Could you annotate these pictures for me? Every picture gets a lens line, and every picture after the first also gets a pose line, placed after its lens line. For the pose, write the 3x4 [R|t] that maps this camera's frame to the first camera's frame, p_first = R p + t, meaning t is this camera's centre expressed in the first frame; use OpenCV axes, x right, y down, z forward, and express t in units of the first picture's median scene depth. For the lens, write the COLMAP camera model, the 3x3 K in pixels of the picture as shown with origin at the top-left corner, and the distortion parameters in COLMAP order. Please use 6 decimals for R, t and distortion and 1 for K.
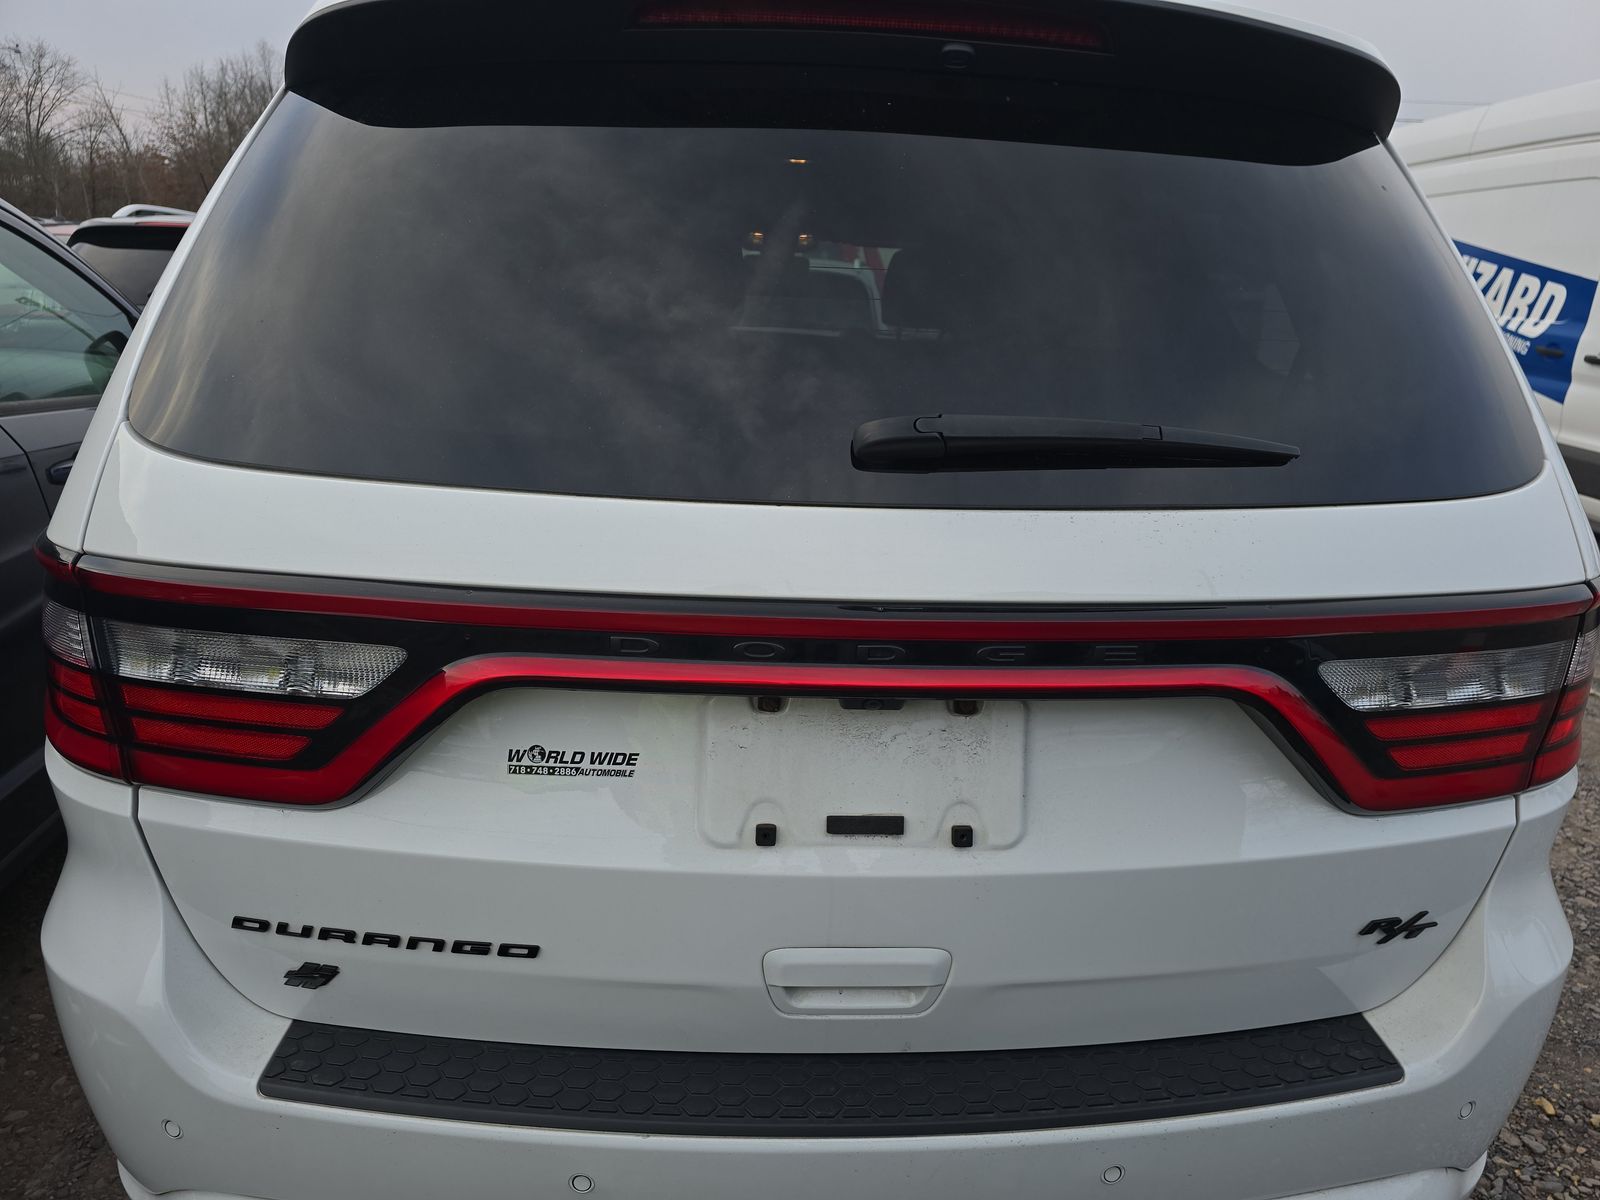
lens RADIAL K [[1087.7, 0, 800.0], [0, 1087.7, 600.0], [0, 0, 1]] dist [0.007205, -0.001484]
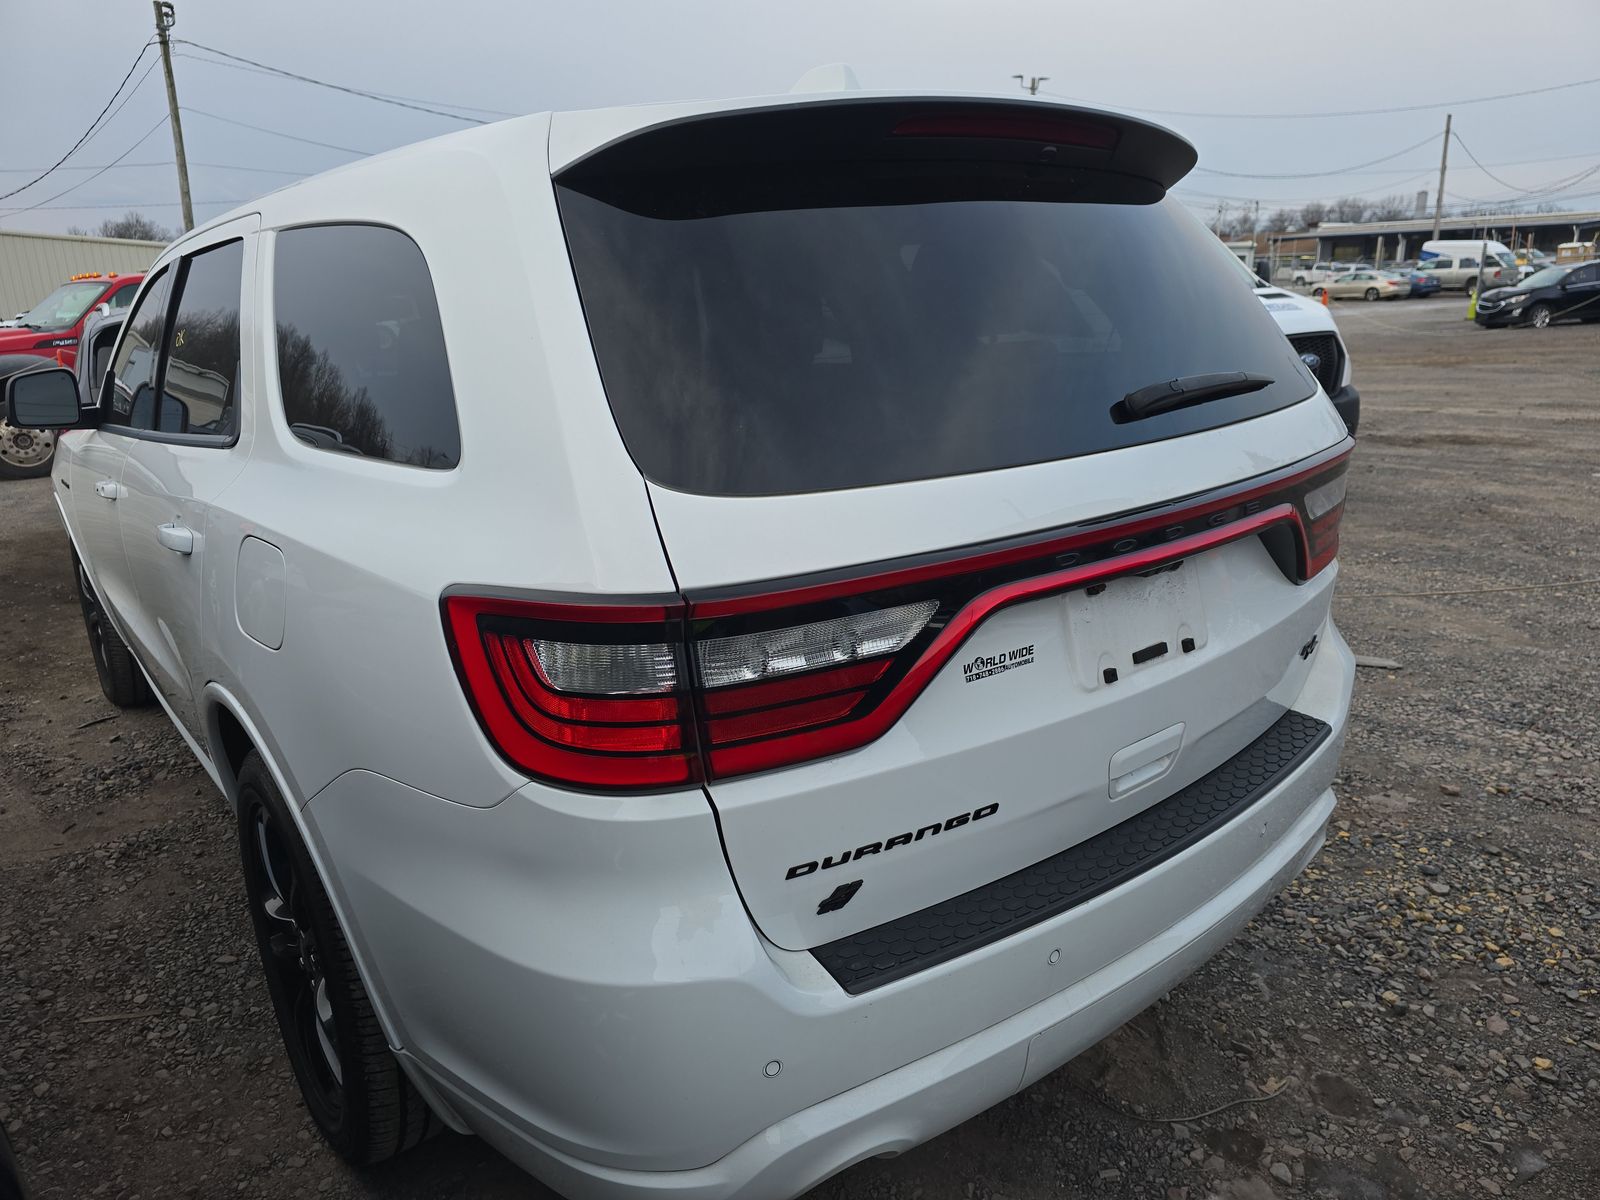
lens RADIAL K [[1087.7, 0, 800.0], [0, 1087.7, 600.0], [0, 0, 1]] dist [0.007205, -0.001484]
pose [[0.812863, -0.221691, 0.538616, -1.142948], [0.223414, 0.972674, 0.063176, -0.072837], [-0.537904, 0.068981, 0.840179, -0.032280]]
